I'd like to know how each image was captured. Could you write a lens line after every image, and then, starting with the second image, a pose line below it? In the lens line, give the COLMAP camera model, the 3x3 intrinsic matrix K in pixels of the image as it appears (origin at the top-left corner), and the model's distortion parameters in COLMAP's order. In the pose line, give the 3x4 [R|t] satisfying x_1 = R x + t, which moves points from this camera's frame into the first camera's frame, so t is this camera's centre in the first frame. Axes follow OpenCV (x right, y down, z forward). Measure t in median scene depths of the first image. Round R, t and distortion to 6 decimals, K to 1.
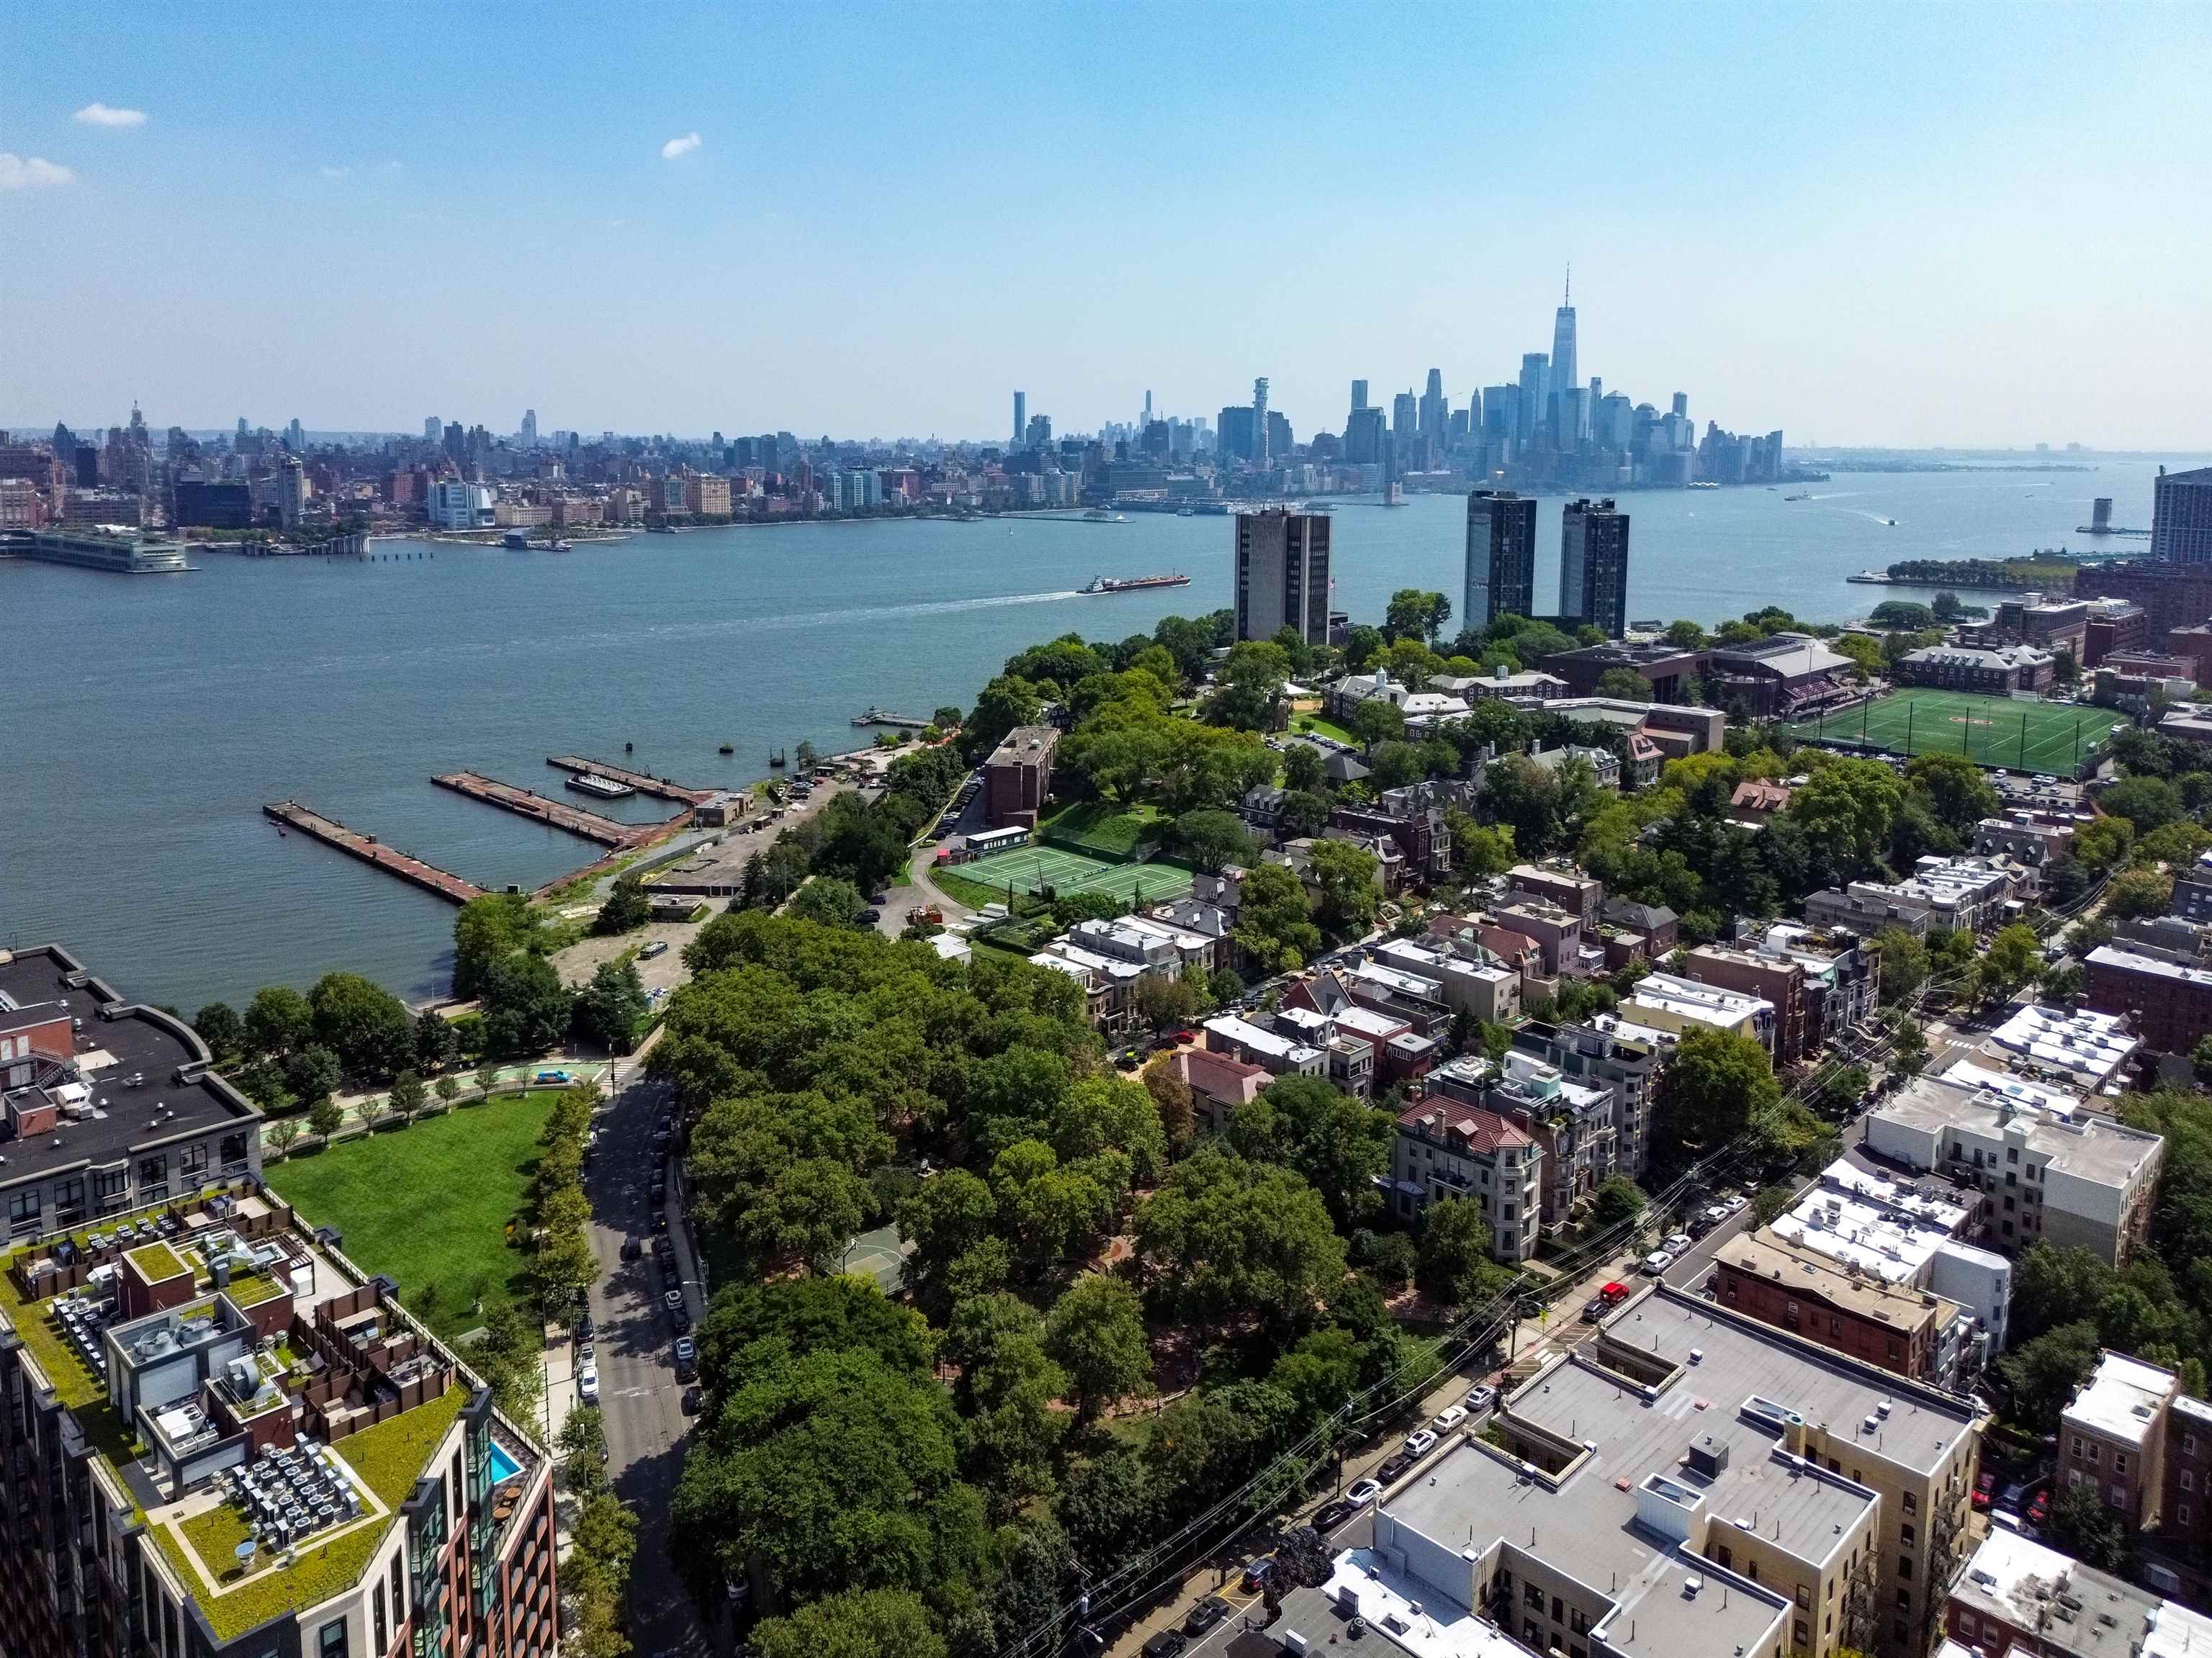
lens RADIAL K [[1621.9, 0, 1155.9], [0, 1621.9, 663.1], [0, 0, 1]] dist [0.067775, -0.063008]
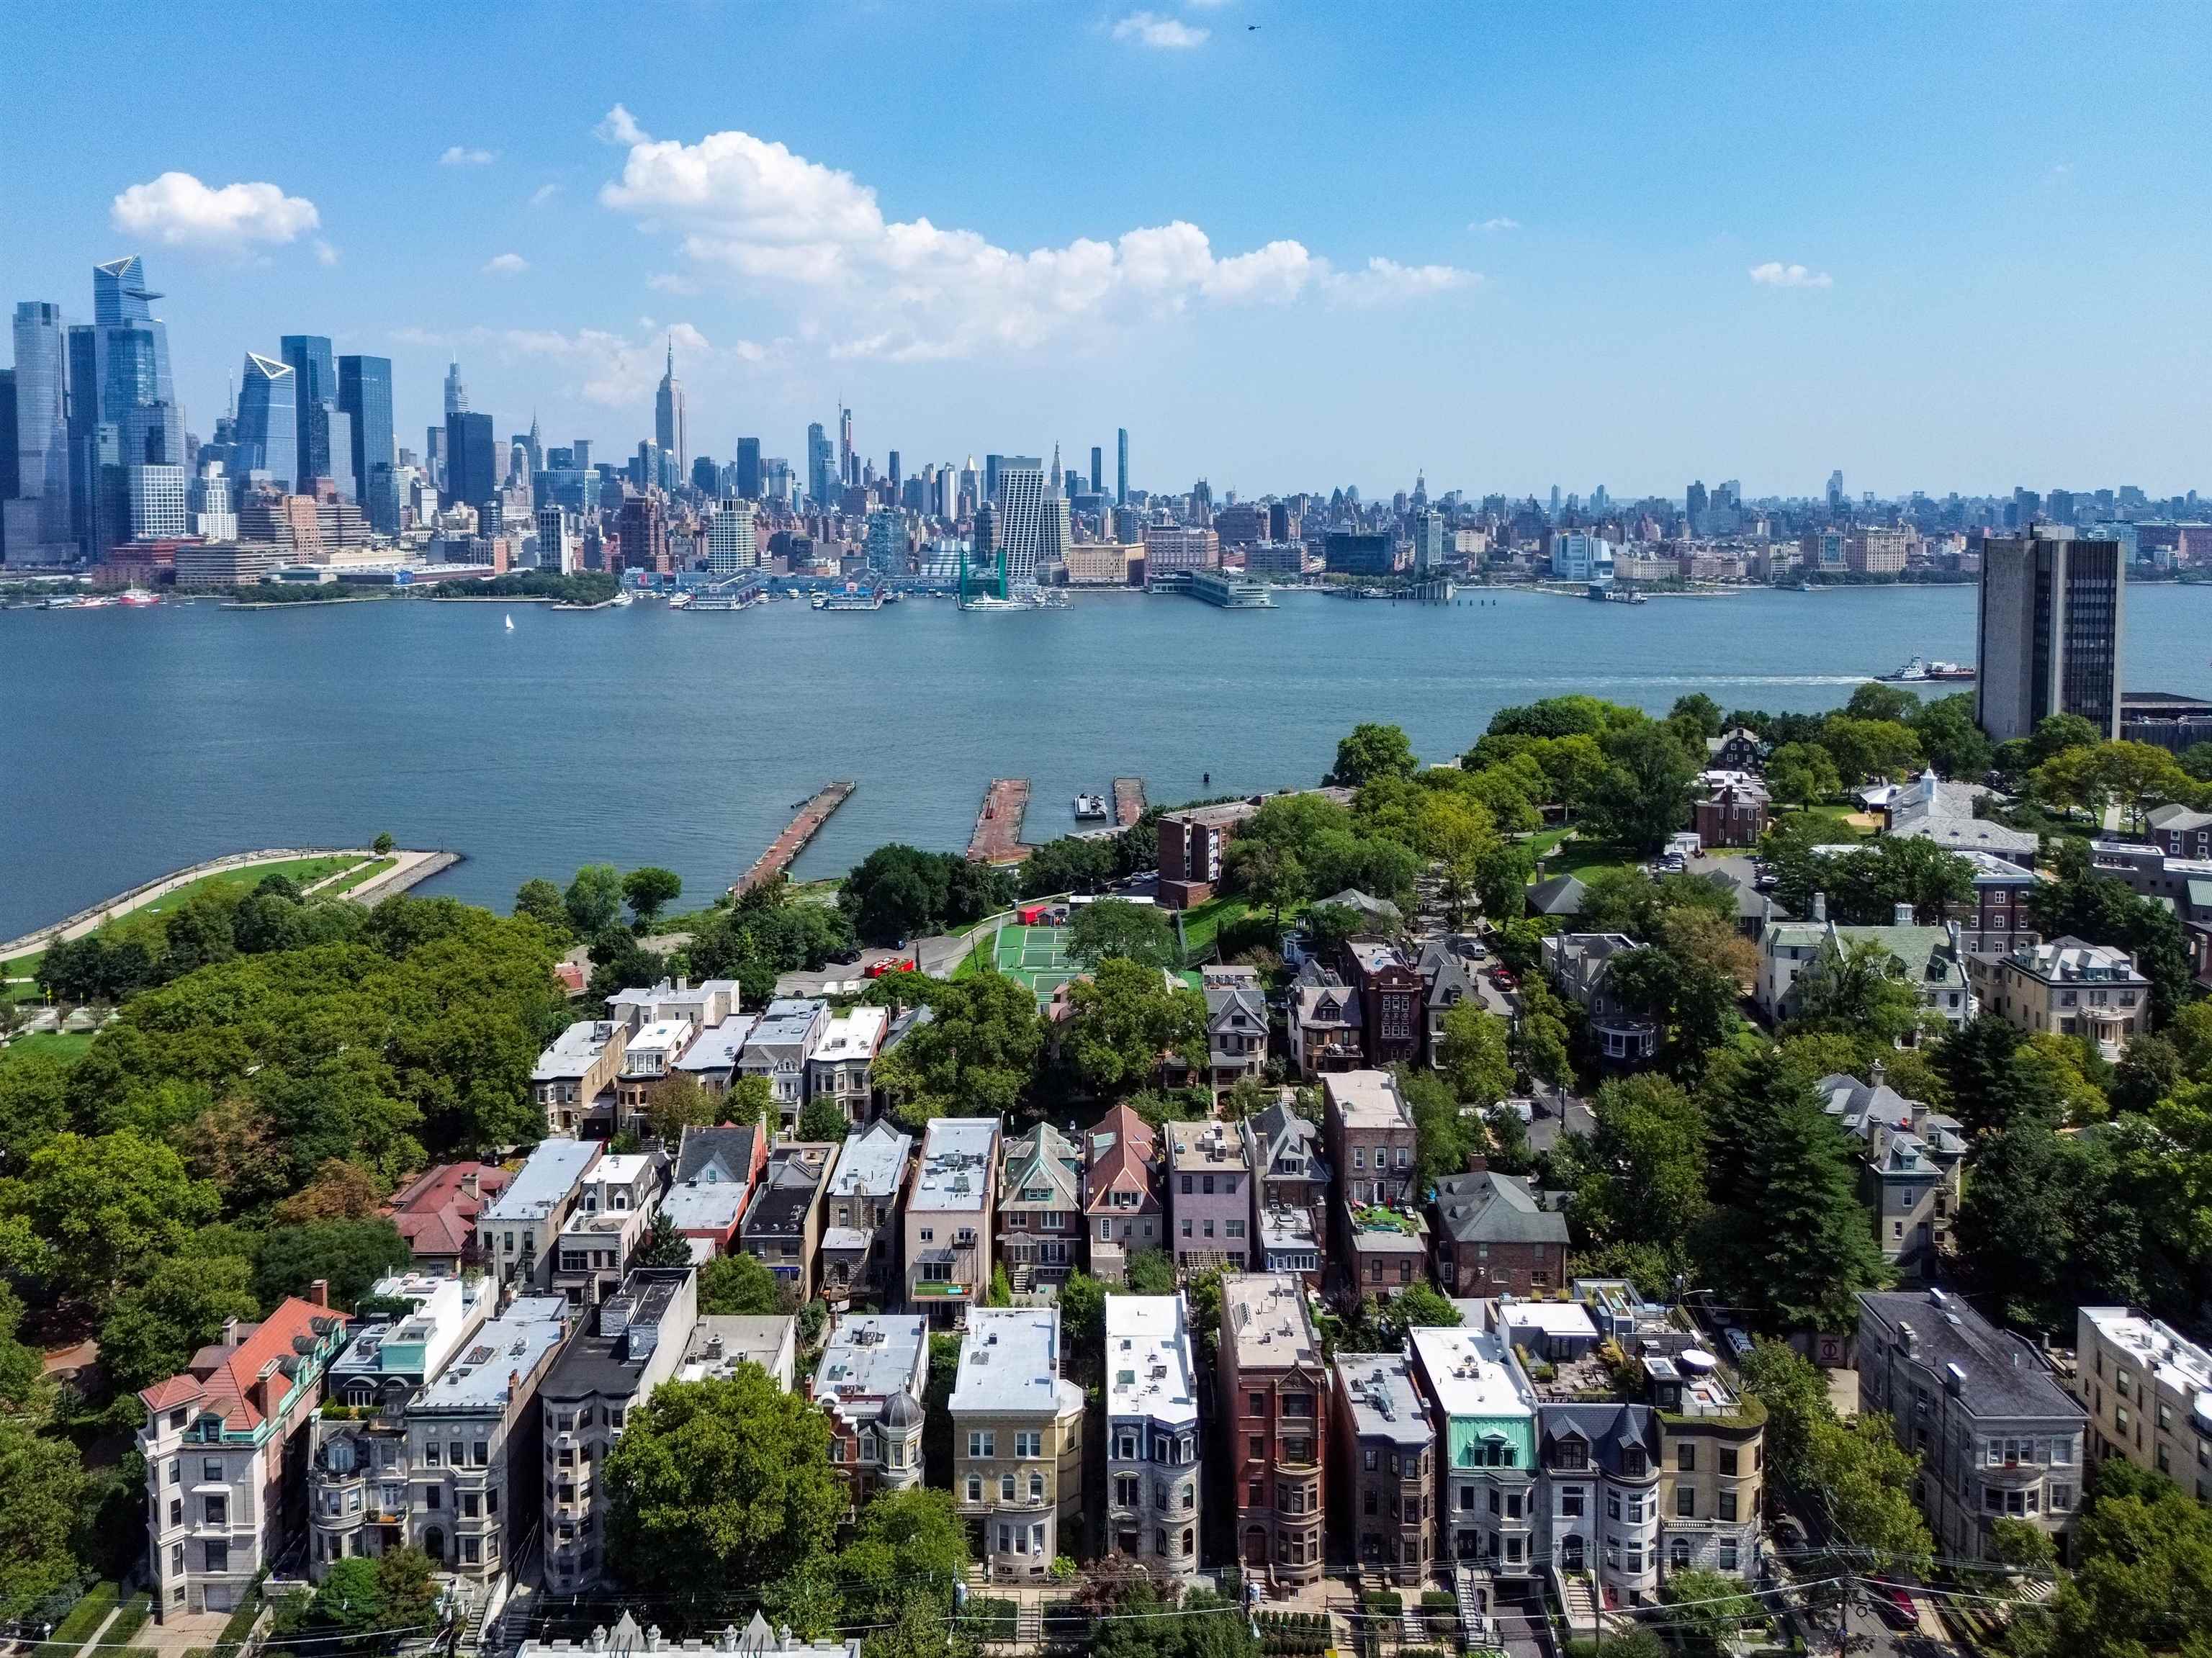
lens RADIAL K [[1640.3, 0, 1047.0], [0, 1640.3, 611.8], [0, 0, 1]] dist [0.063083, -0.056043]
pose [[0.674438, 0.036906, -0.737409, 0.239022], [-0.089499, 0.995472, -0.032035, -0.004491], [0.732887, 0.087603, 0.674687, 0.206112]]
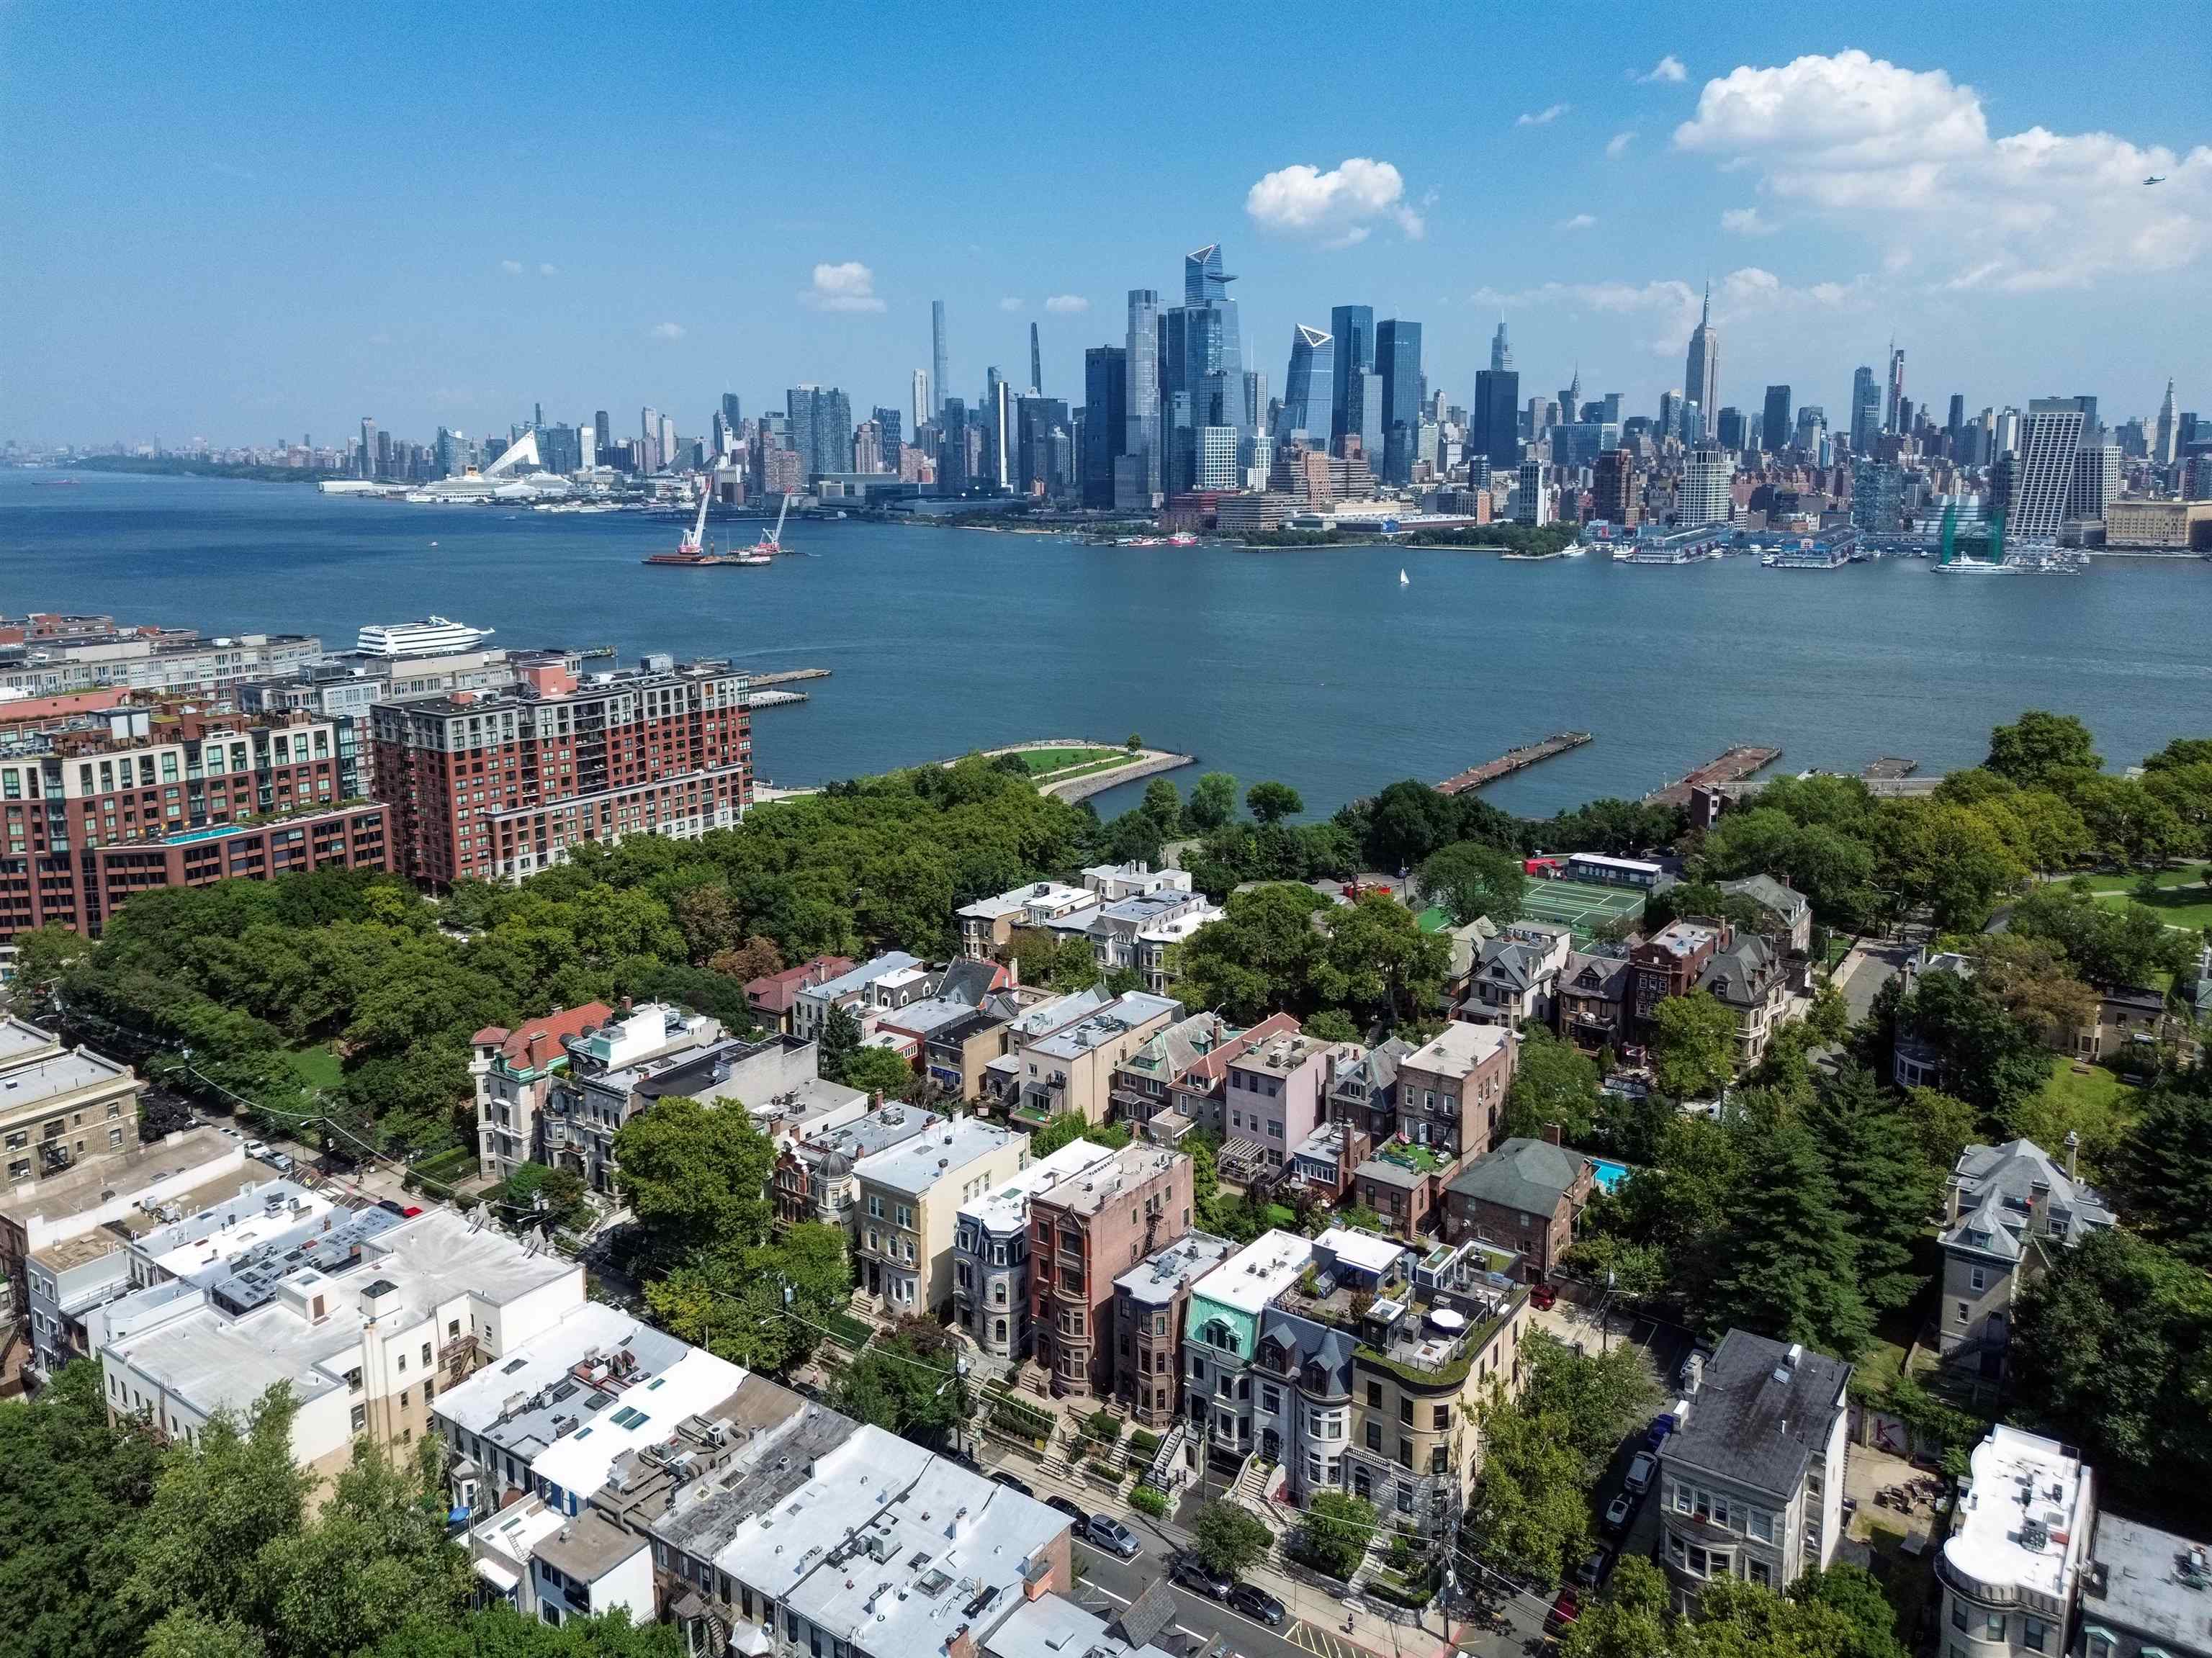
lens RADIAL K [[1621.9, 0, 1155.9], [0, 1621.9, 663.1], [0, 0, 1]] dist [0.067775, -0.063008]
pose [[0.160549, 0.110933, -0.980774, 0.315893], [-0.124696, 0.987982, 0.091336, -0.017706], [0.979119, 0.107635, 0.172453, 0.315422]]
